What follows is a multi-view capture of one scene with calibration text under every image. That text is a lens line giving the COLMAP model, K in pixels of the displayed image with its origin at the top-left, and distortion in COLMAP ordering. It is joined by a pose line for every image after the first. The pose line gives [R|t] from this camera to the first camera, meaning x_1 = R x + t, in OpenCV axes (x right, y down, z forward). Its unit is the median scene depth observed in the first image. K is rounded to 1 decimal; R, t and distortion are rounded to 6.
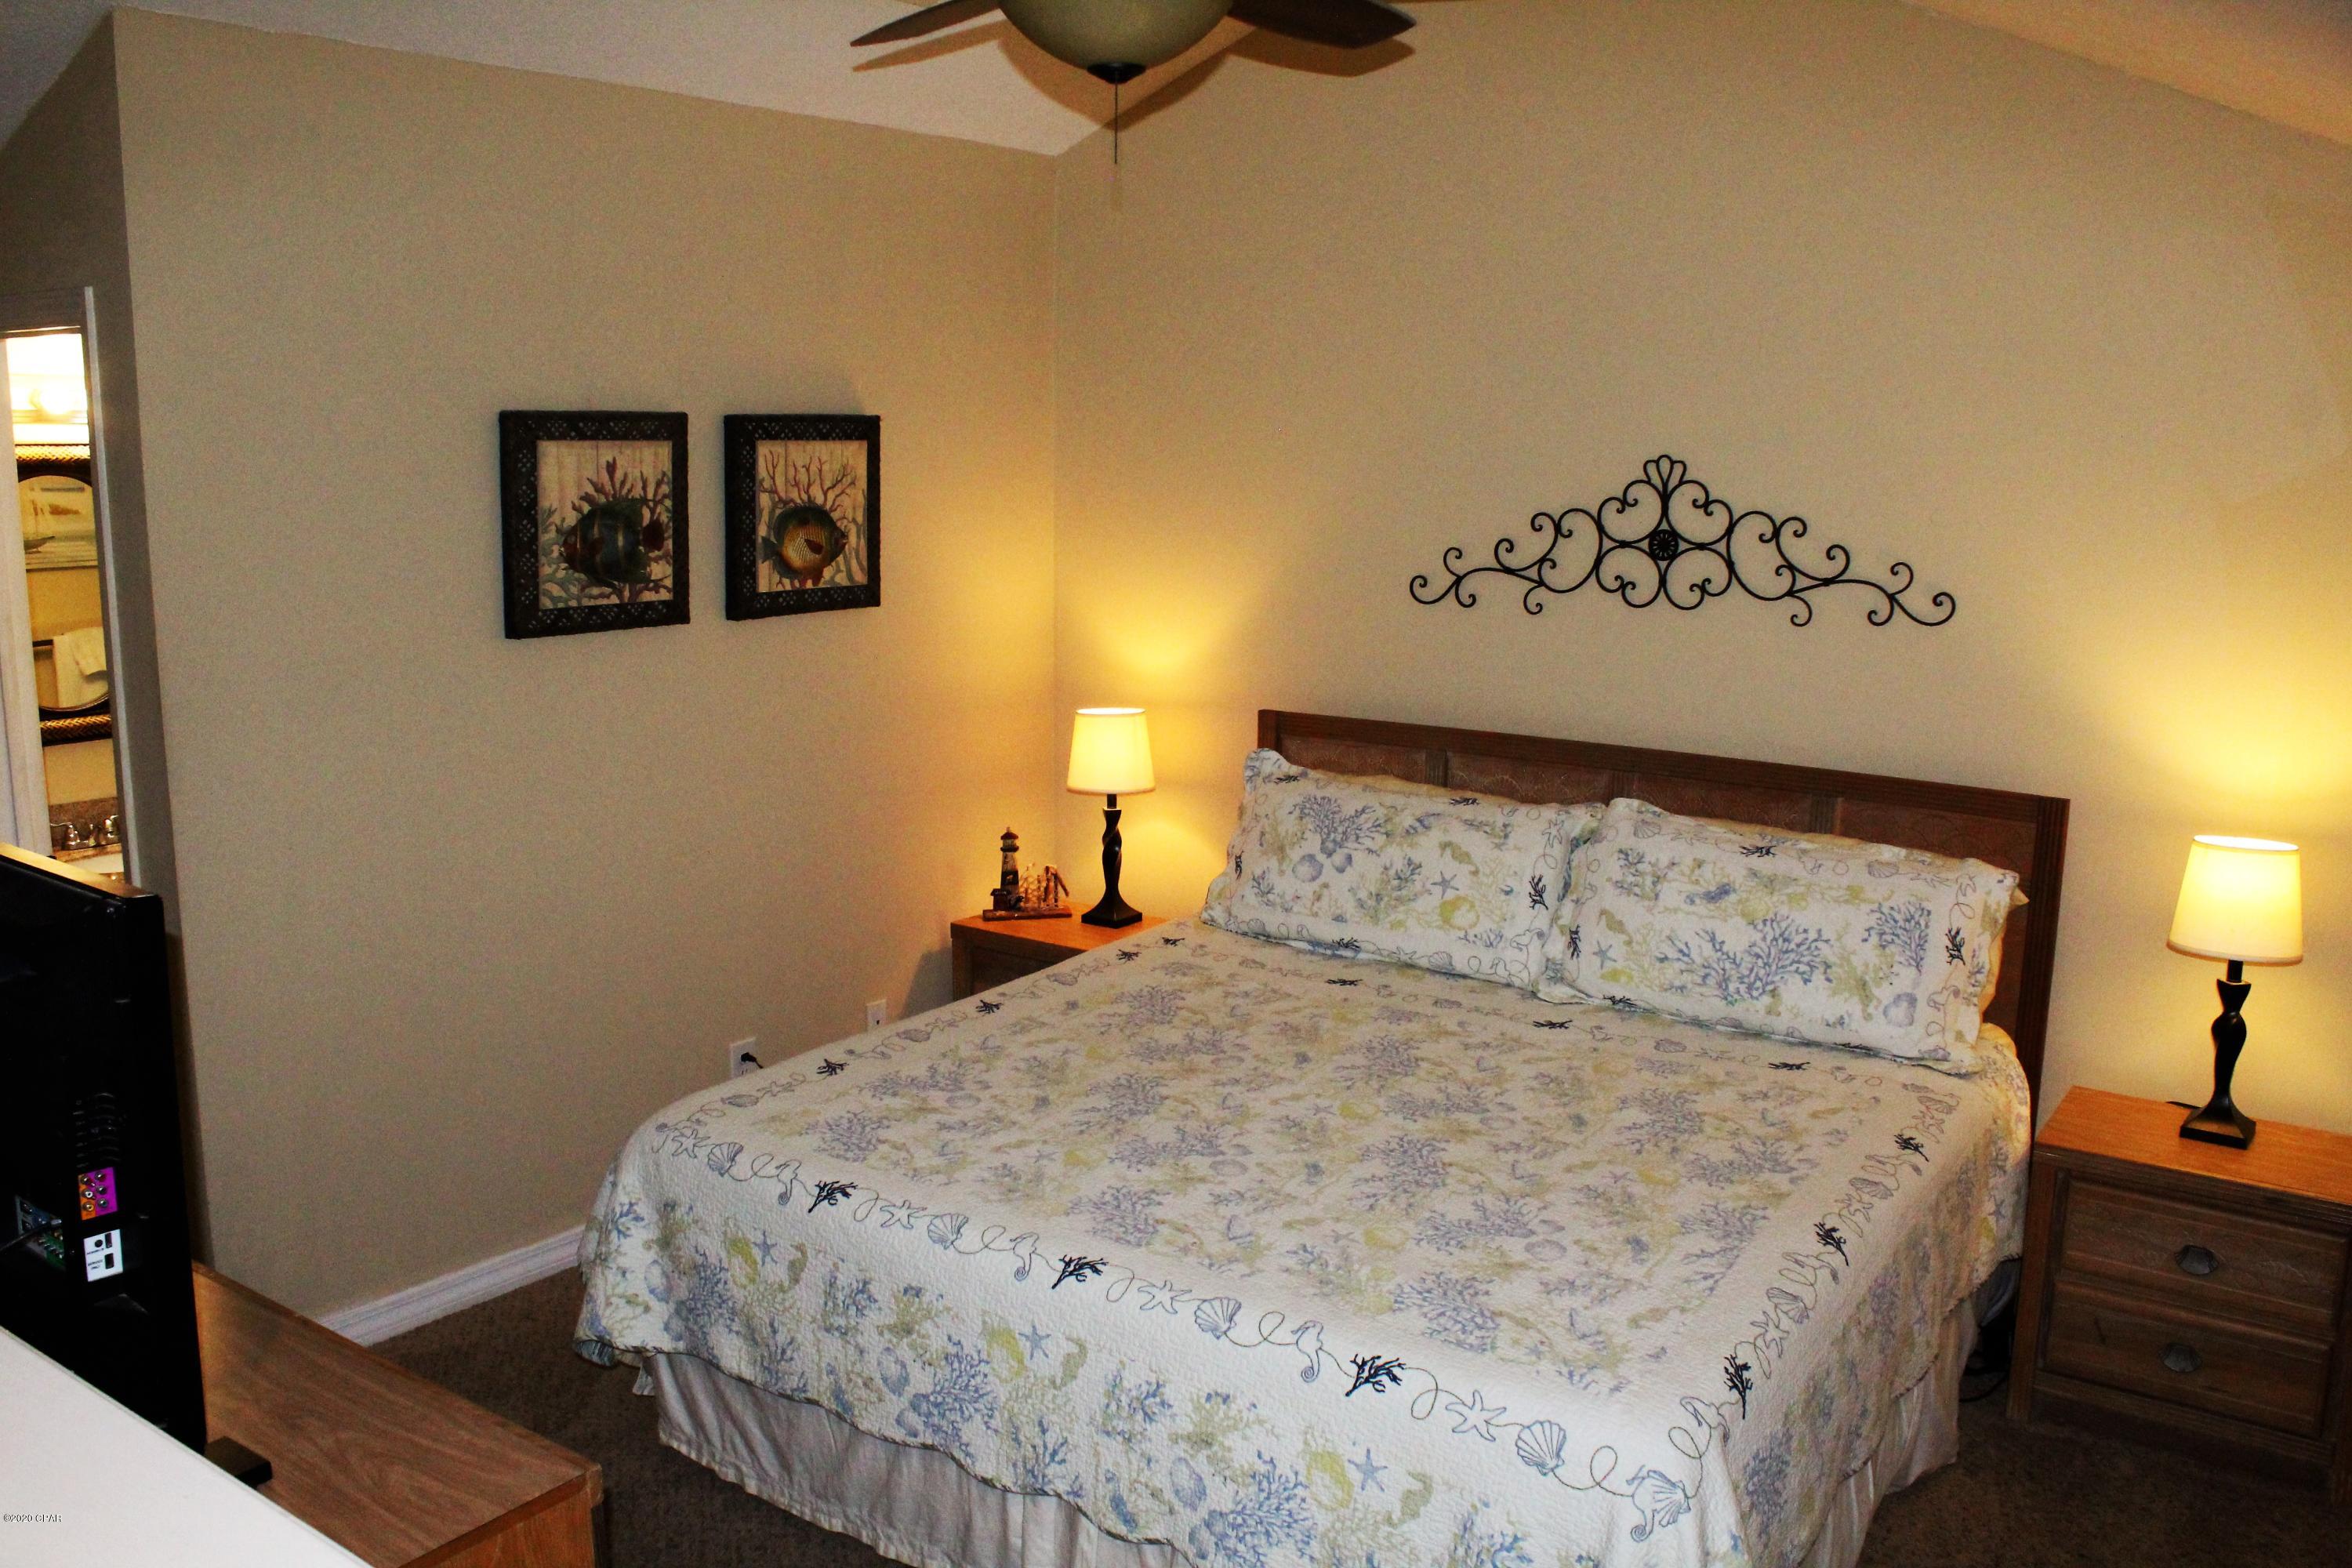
lens RADIAL K [[1961.9, 0, 1160.7], [0, 1961.9, 776.1], [0, 0, 1]] dist [-0.169267, 0.155050]
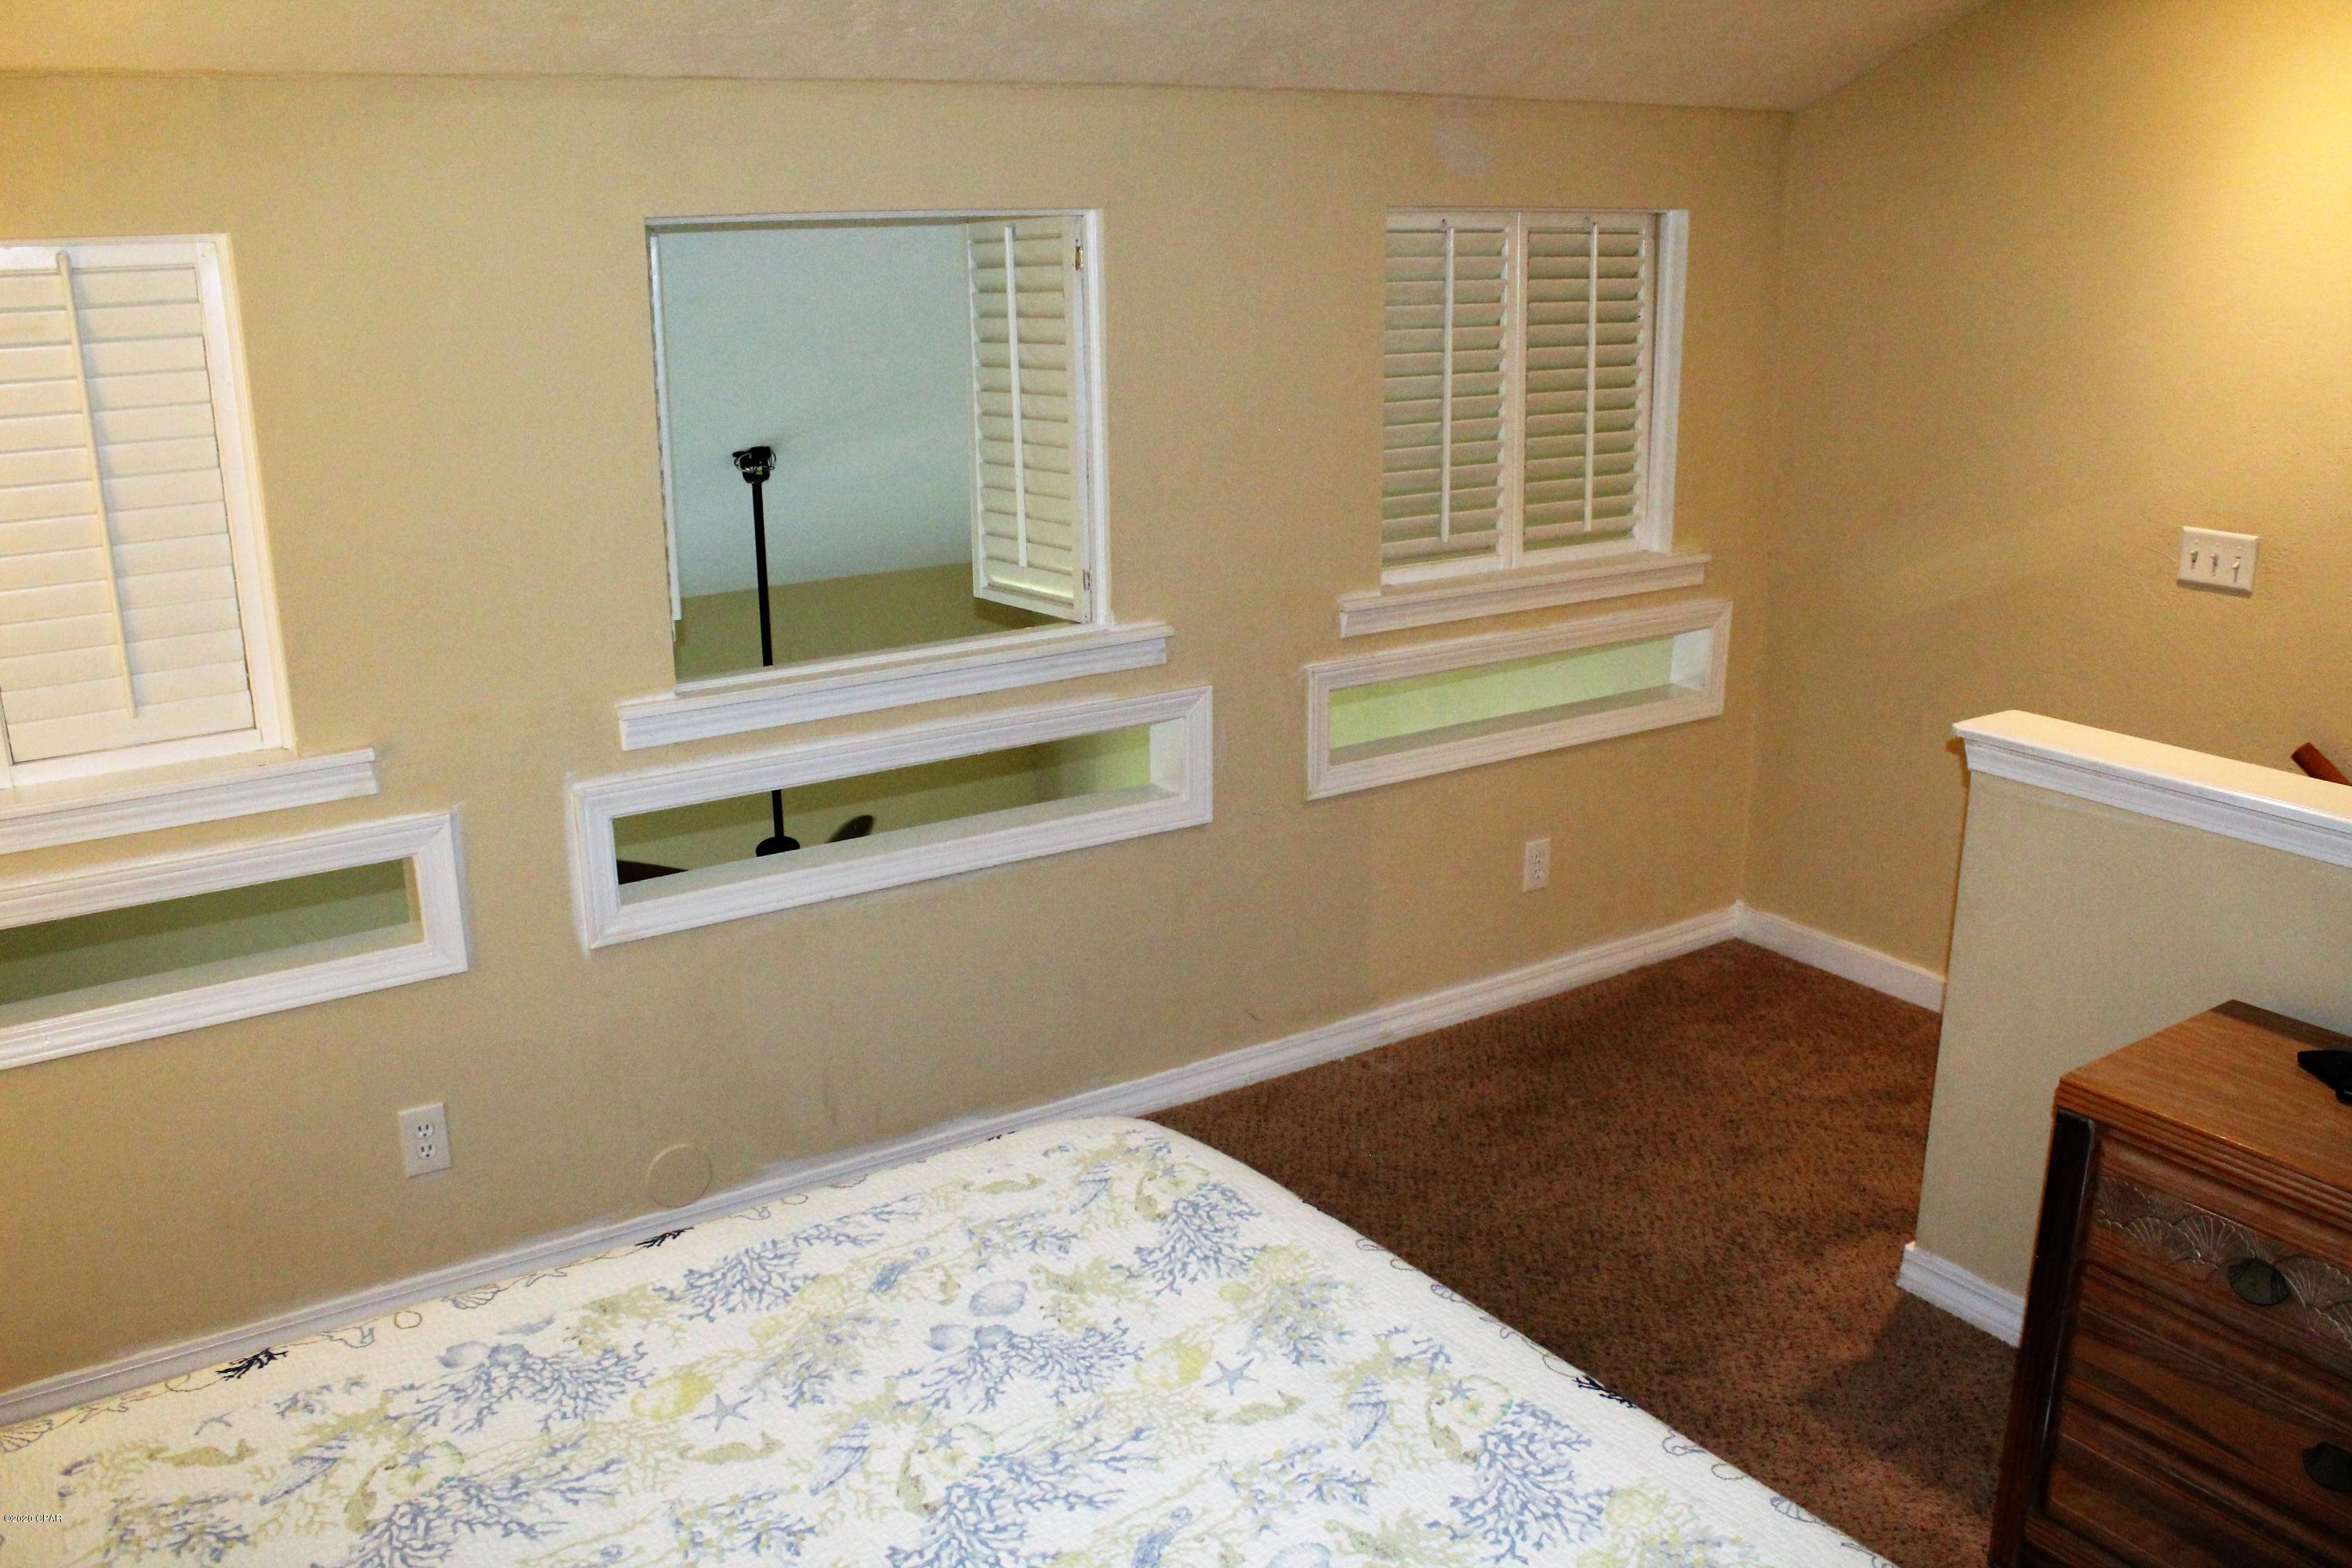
lens RADIAL K [[1961.9, 0, 1160.7], [0, 1961.9, 776.1], [0, 0, 1]] dist [-0.169267, 0.155050]
pose [[-0.936464, -0.095694, 0.337458, -0.068819], [0.064356, 0.898859, 0.433486, -0.184429], [-0.344809, 0.427662, -0.835591, 1.030257]]
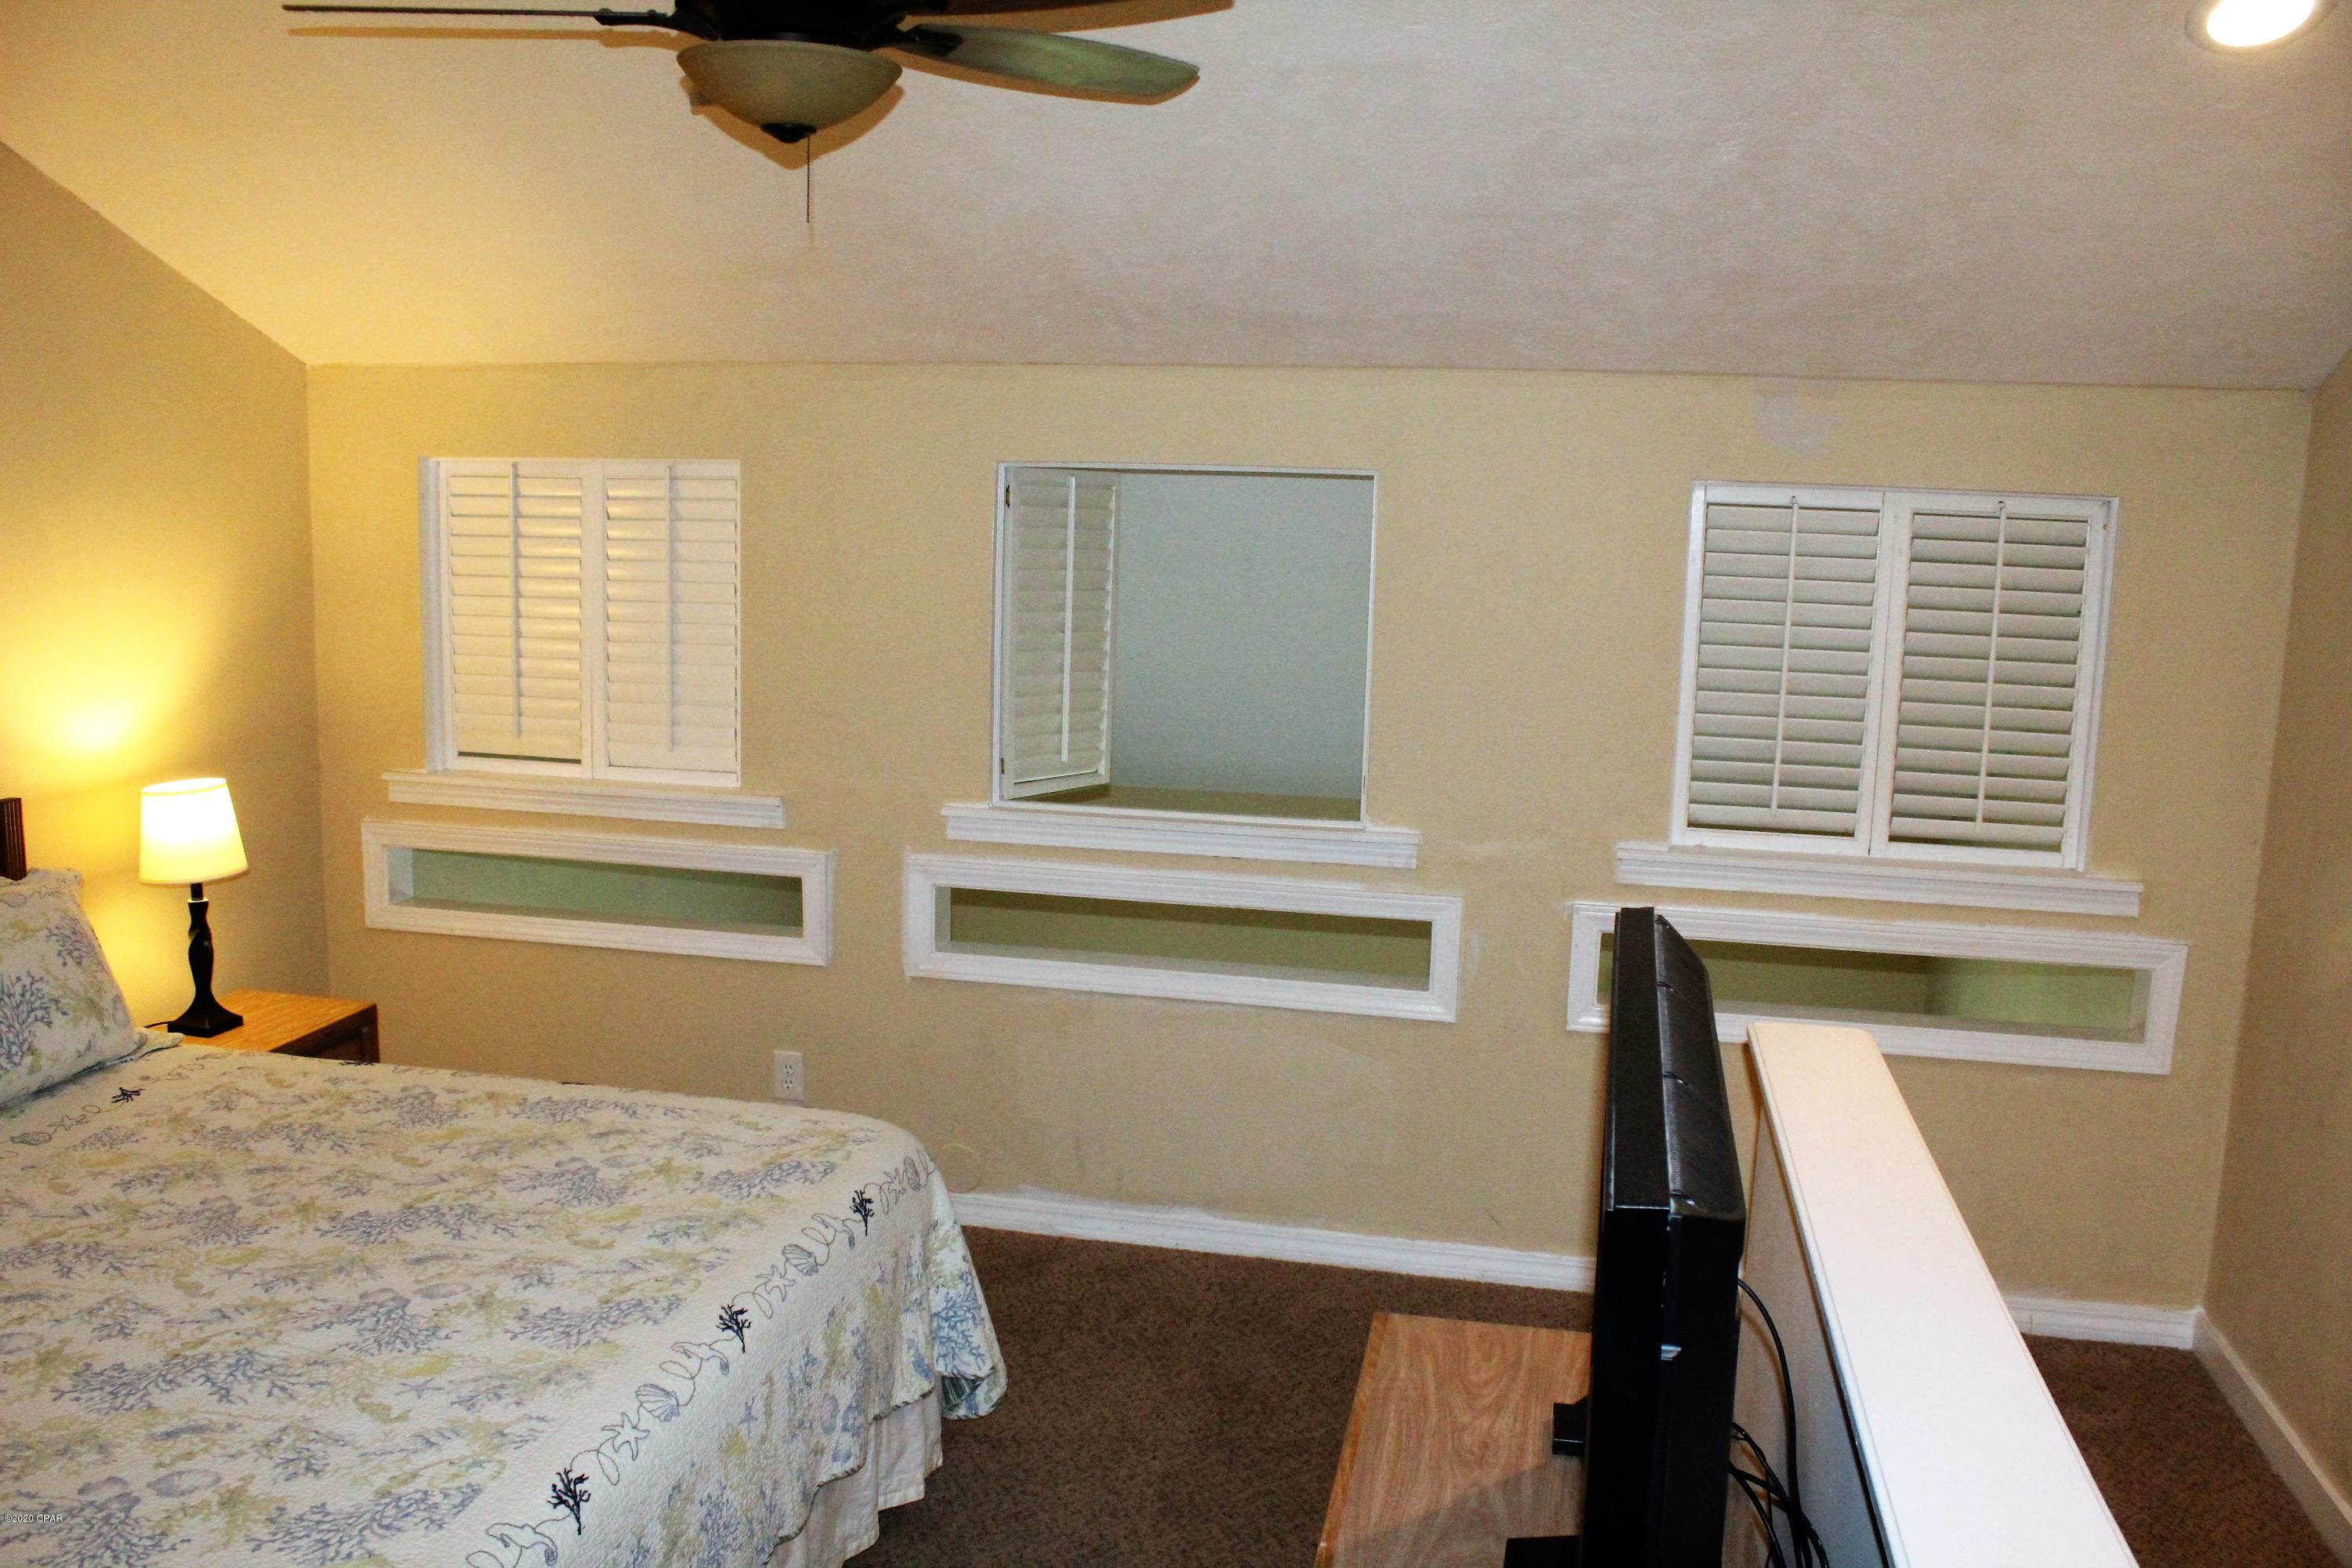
lens RADIAL K [[1961.9, 0, 1160.7], [0, 1961.9, 776.1], [0, 0, 1]] dist [-0.169267, 0.155050]
pose [[-0.401747, -0.160389, 0.901596, -0.634762], [0.134842, 0.963450, 0.231477, -0.137967], [-0.905769, 0.214568, -0.365436, 0.726035]]
